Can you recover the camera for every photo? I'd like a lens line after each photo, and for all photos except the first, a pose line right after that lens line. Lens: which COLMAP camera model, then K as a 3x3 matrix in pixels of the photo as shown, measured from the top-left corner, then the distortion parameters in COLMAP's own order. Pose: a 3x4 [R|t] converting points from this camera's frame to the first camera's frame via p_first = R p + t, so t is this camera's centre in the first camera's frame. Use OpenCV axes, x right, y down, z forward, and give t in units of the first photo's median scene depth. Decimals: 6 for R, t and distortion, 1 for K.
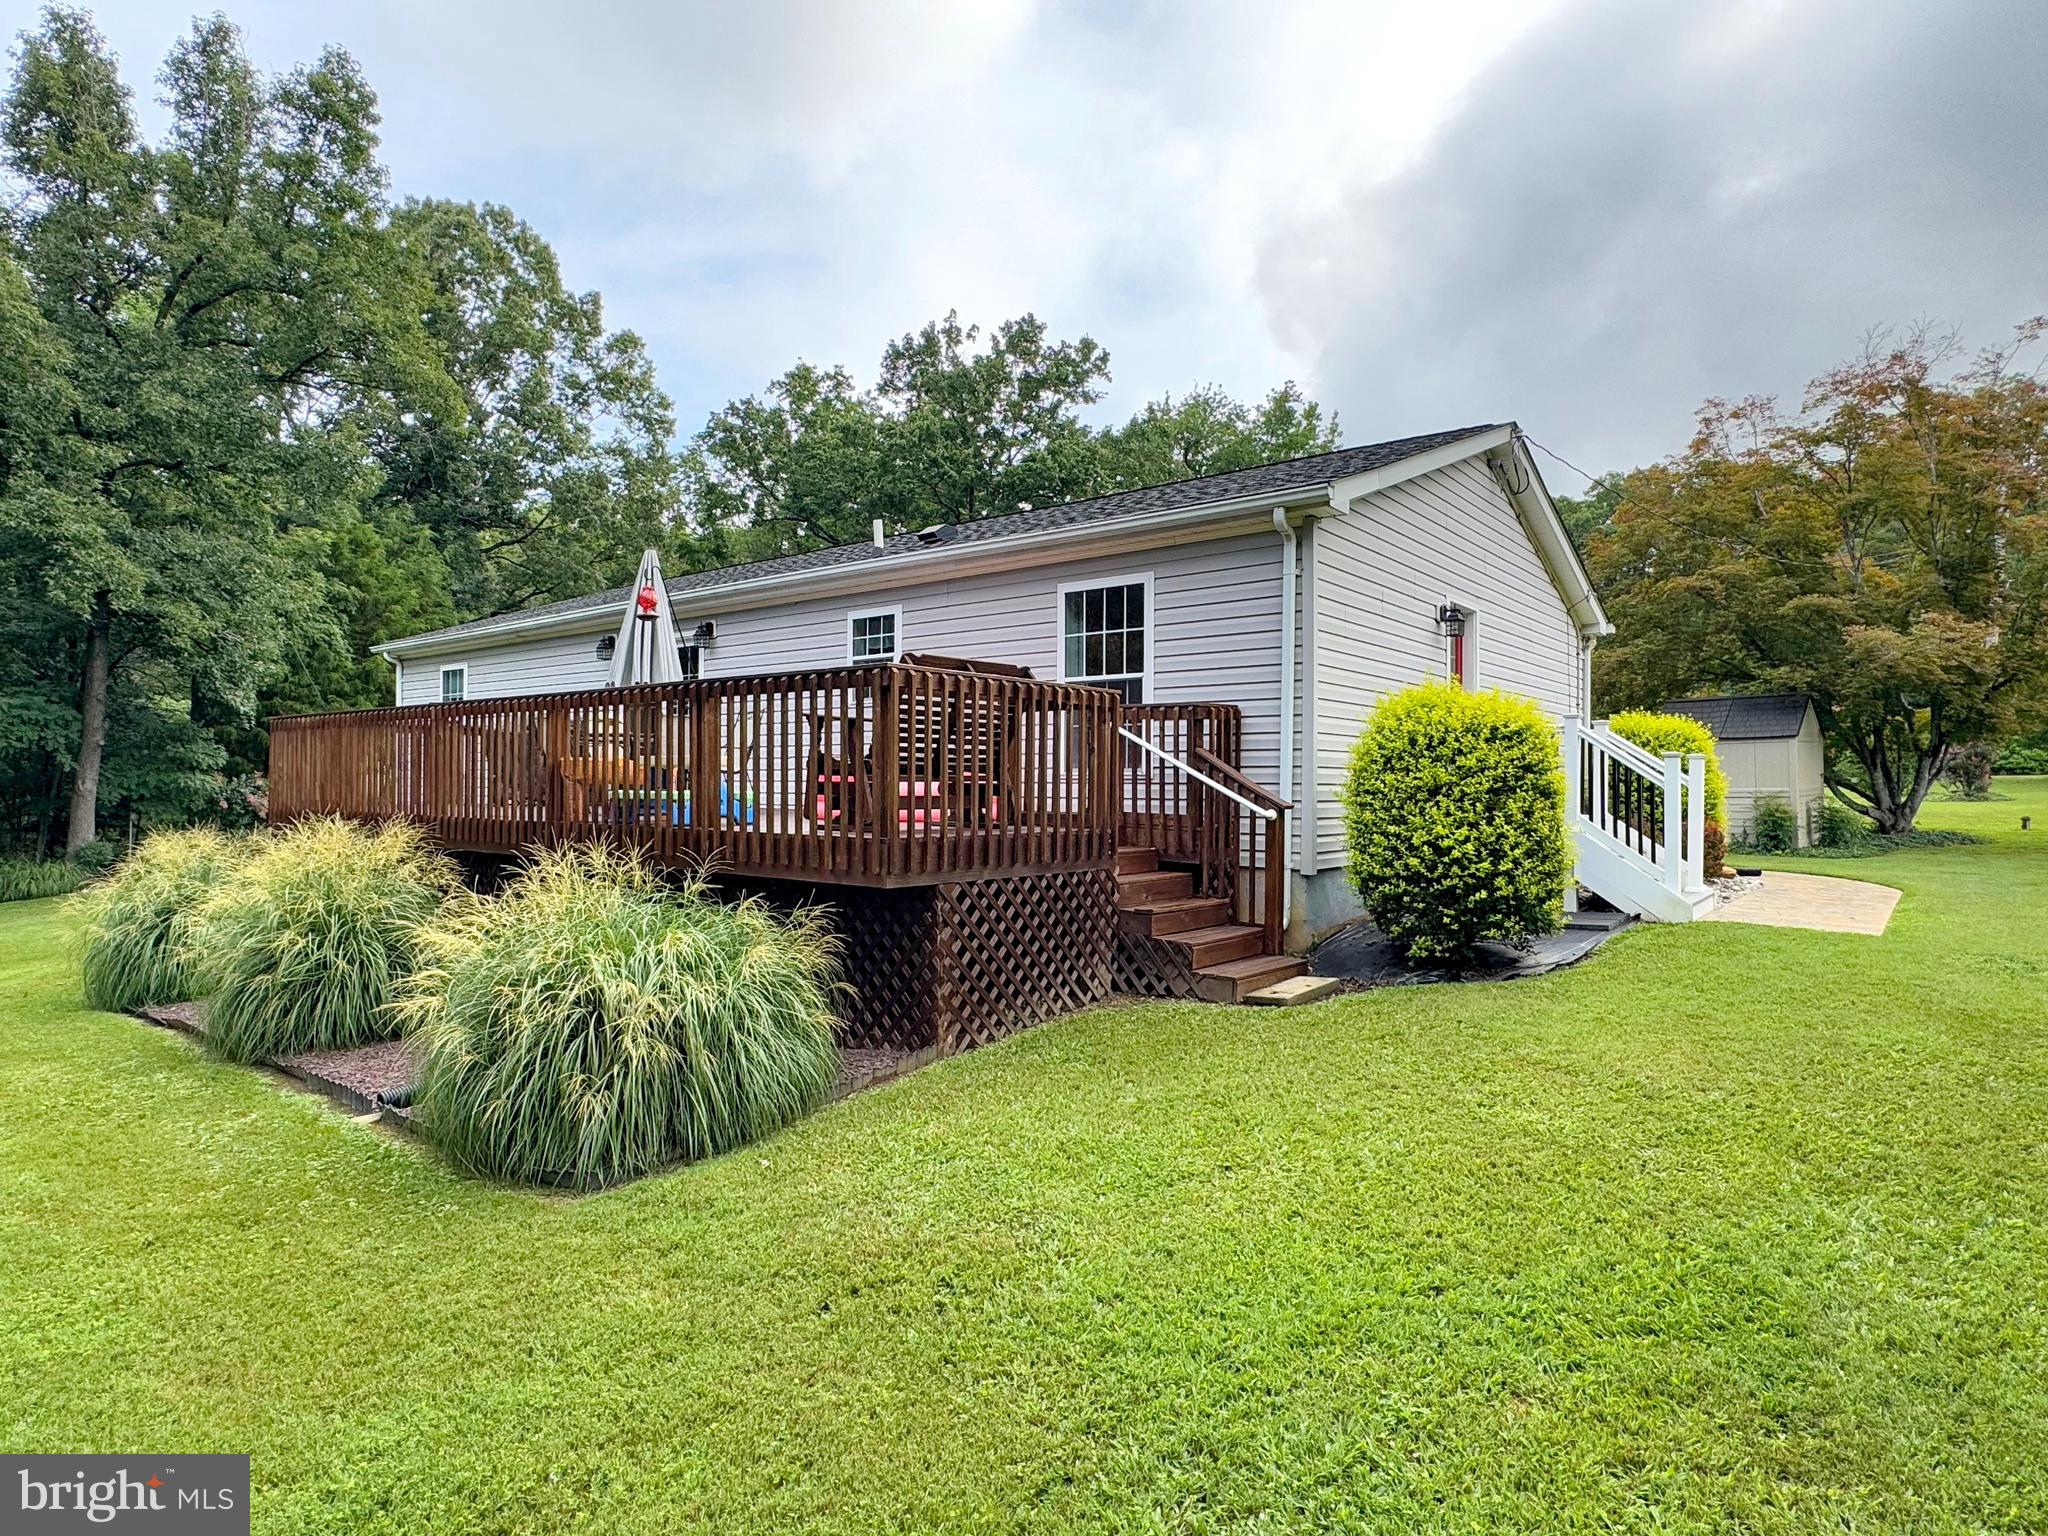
lens RADIAL K [[1120.7, 0, 1024.0], [0, 1120.7, 768.0], [0, 0, 1]] dist [0.000078, -0.000026]
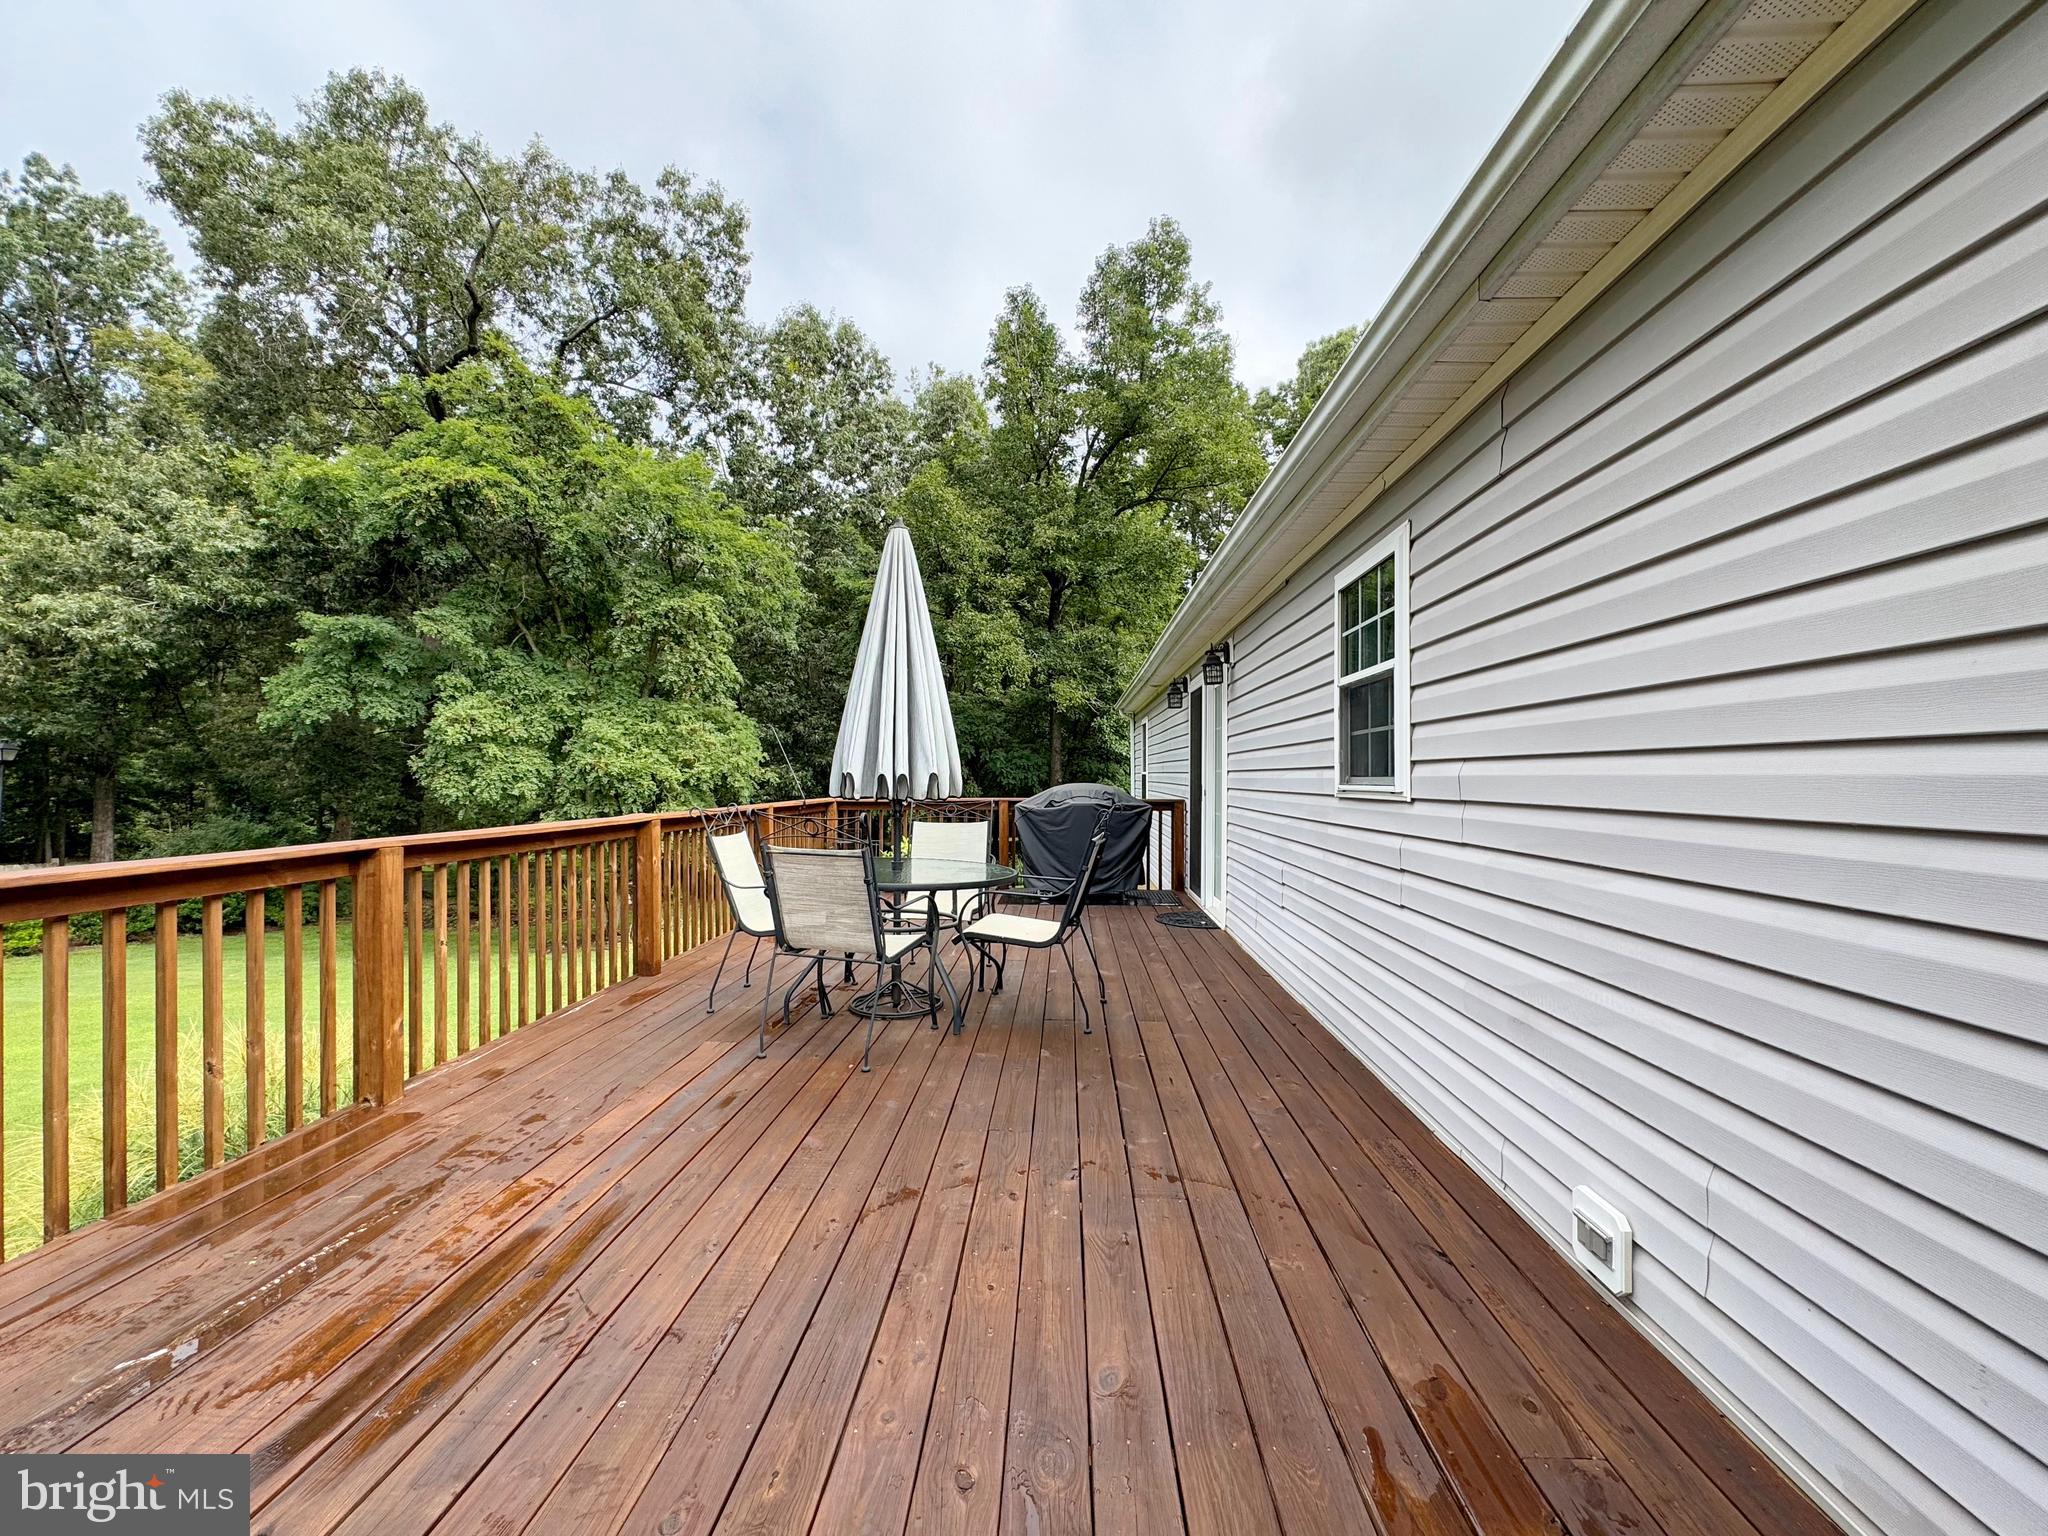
lens RADIAL K [[823.5, 0, 1029.8], [0, 823.5, 767.0], [0, 0, 1]] dist [-0.001360, -0.000344]
pose [[0.614127, -0.016823, -0.789028, 0.004419], [0.013537, 0.999850, -0.010781, -0.031877], [0.789091, -0.004060, 0.614263, 0.342596]]
